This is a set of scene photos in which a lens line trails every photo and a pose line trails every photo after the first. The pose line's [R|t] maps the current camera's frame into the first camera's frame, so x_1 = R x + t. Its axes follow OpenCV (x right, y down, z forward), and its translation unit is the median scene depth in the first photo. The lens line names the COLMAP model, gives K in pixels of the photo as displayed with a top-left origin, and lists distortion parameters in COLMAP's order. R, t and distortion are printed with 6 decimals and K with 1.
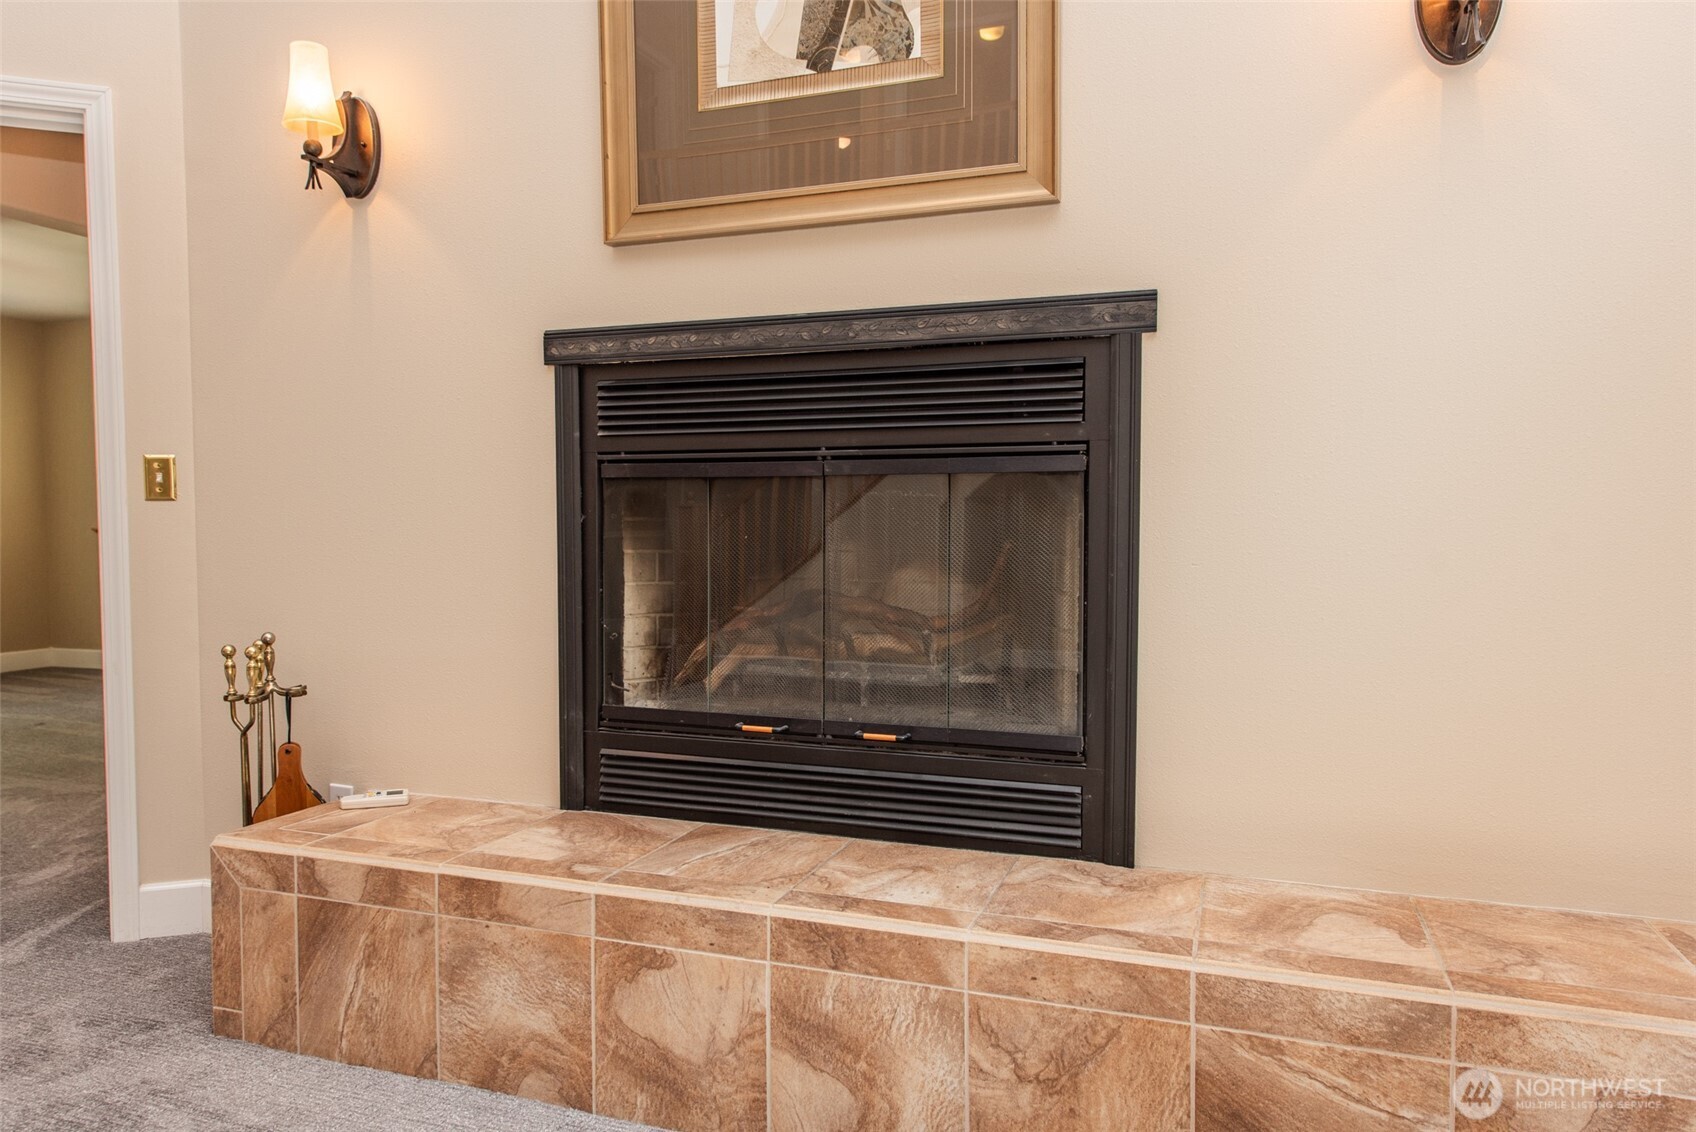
lens RADIAL K [[1120.8, 0, 848.0], [0, 1120.8, 566.0], [0, 0, 1]] dist [0.017802, -0.000518]
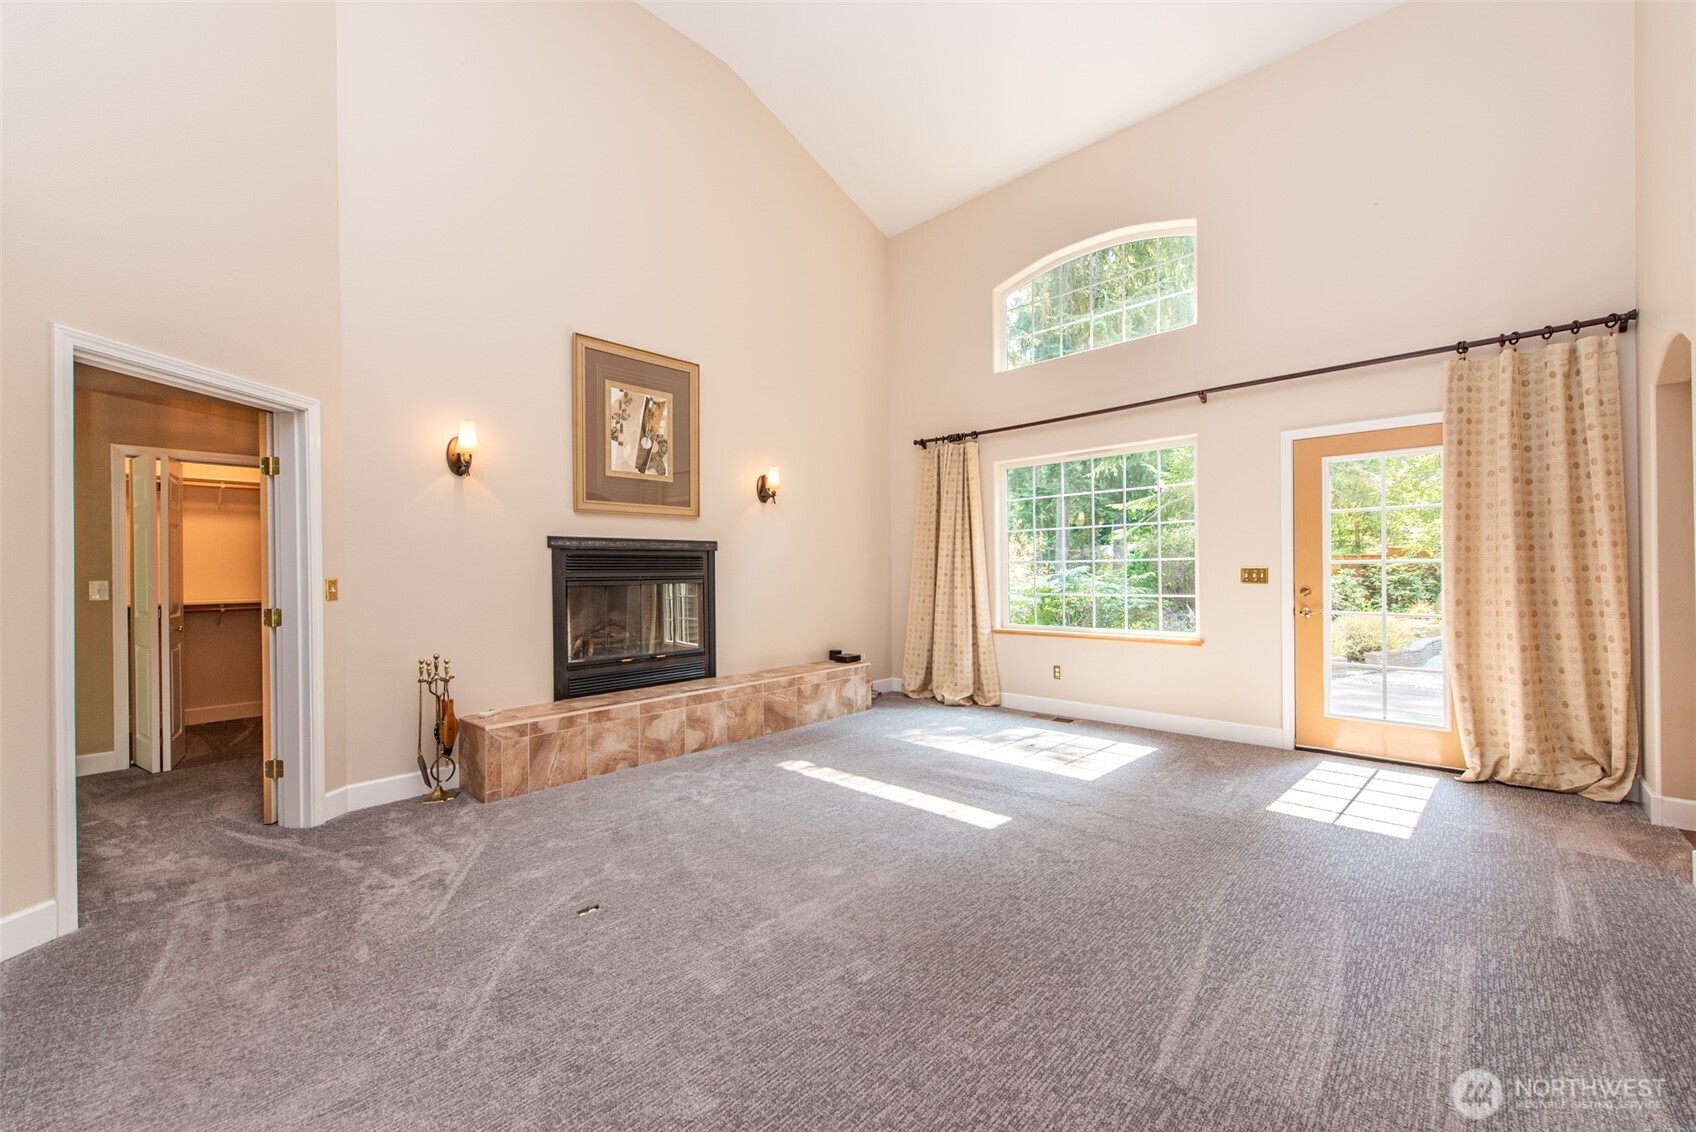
lens RADIAL K [[663.2, 0, 846.2], [0, 663.2, 570.7], [0, 0, 1]] dist [0.018713, -0.007287]
pose [[0.393808, -0.000692, 0.919193, -1.758927], [0.051727, 0.998432, -0.021409, -0.049159], [-0.917736, 0.055979, 0.393226, -0.427642]]
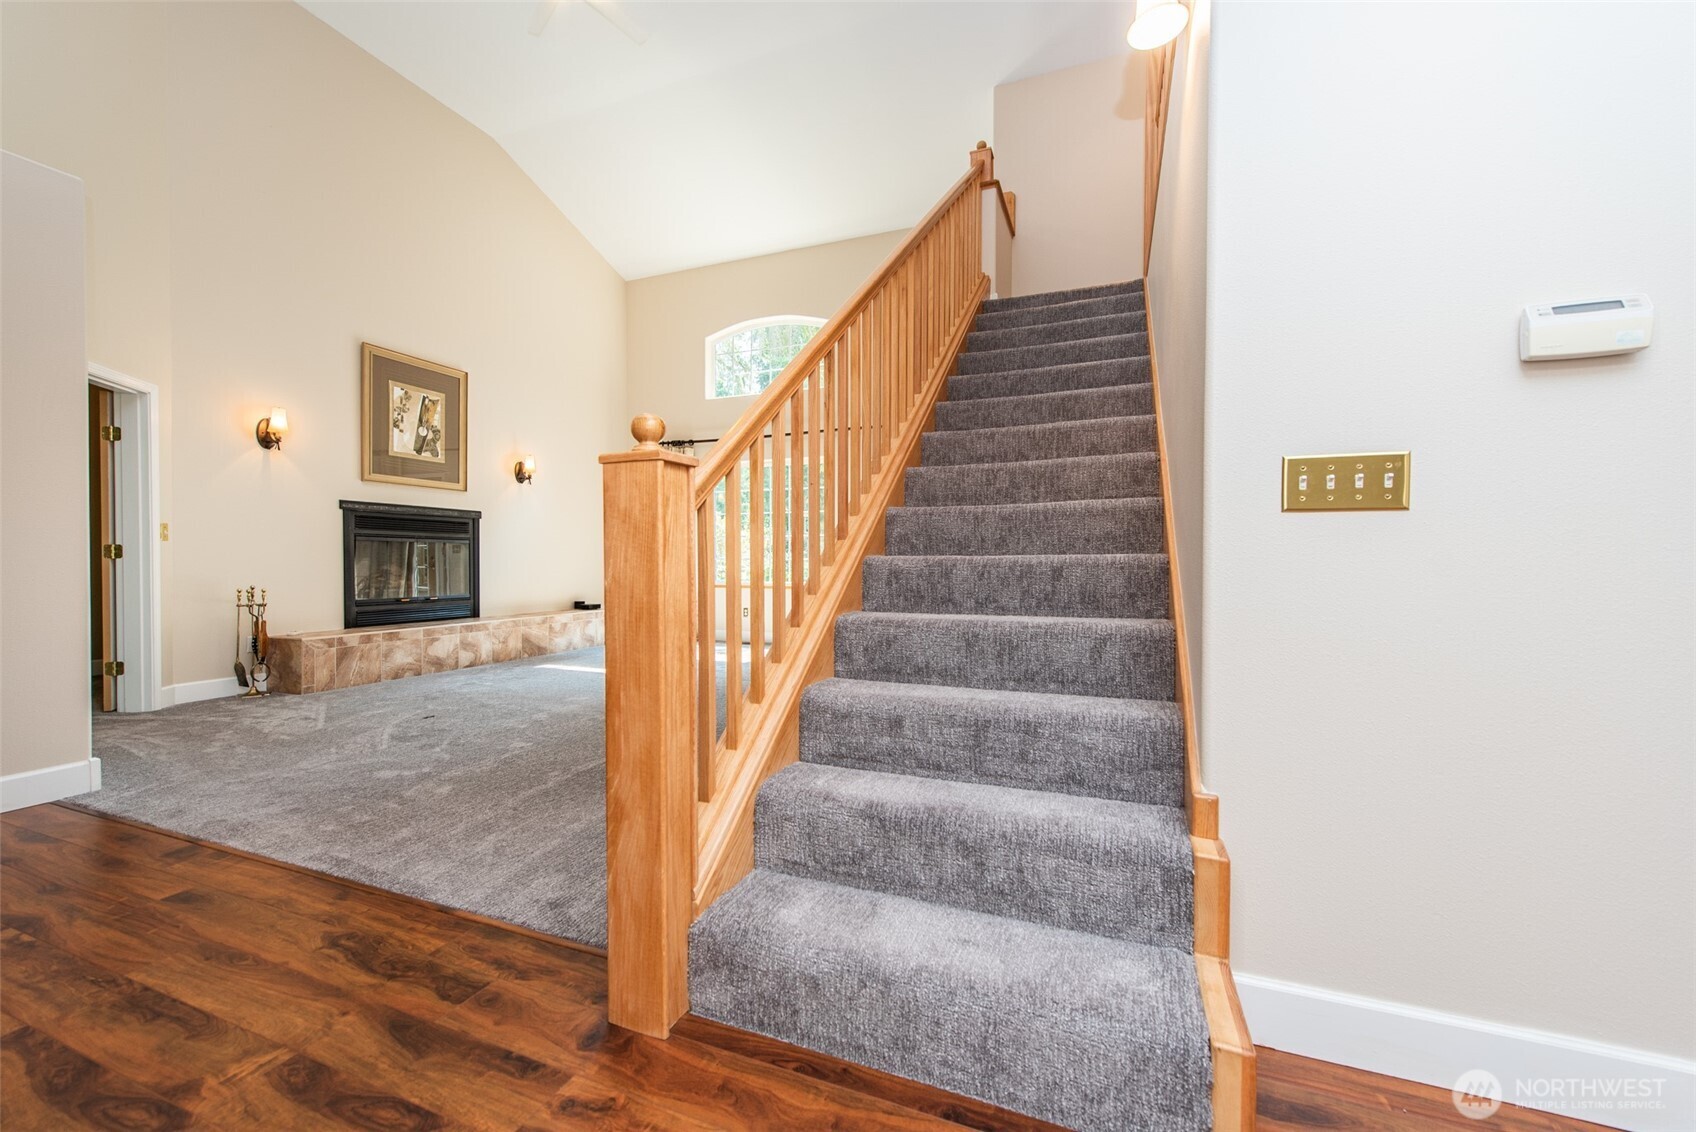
lens RADIAL K [[663.2, 0, 846.2], [0, 663.2, 570.7], [0, 0, 1]] dist [0.018713, -0.007287]
pose [[0.030843, -0.011544, 0.999458, -2.765683], [0.040935, 0.999109, 0.010277, 0.080197], [-0.998686, 0.040596, 0.031288, -0.830646]]
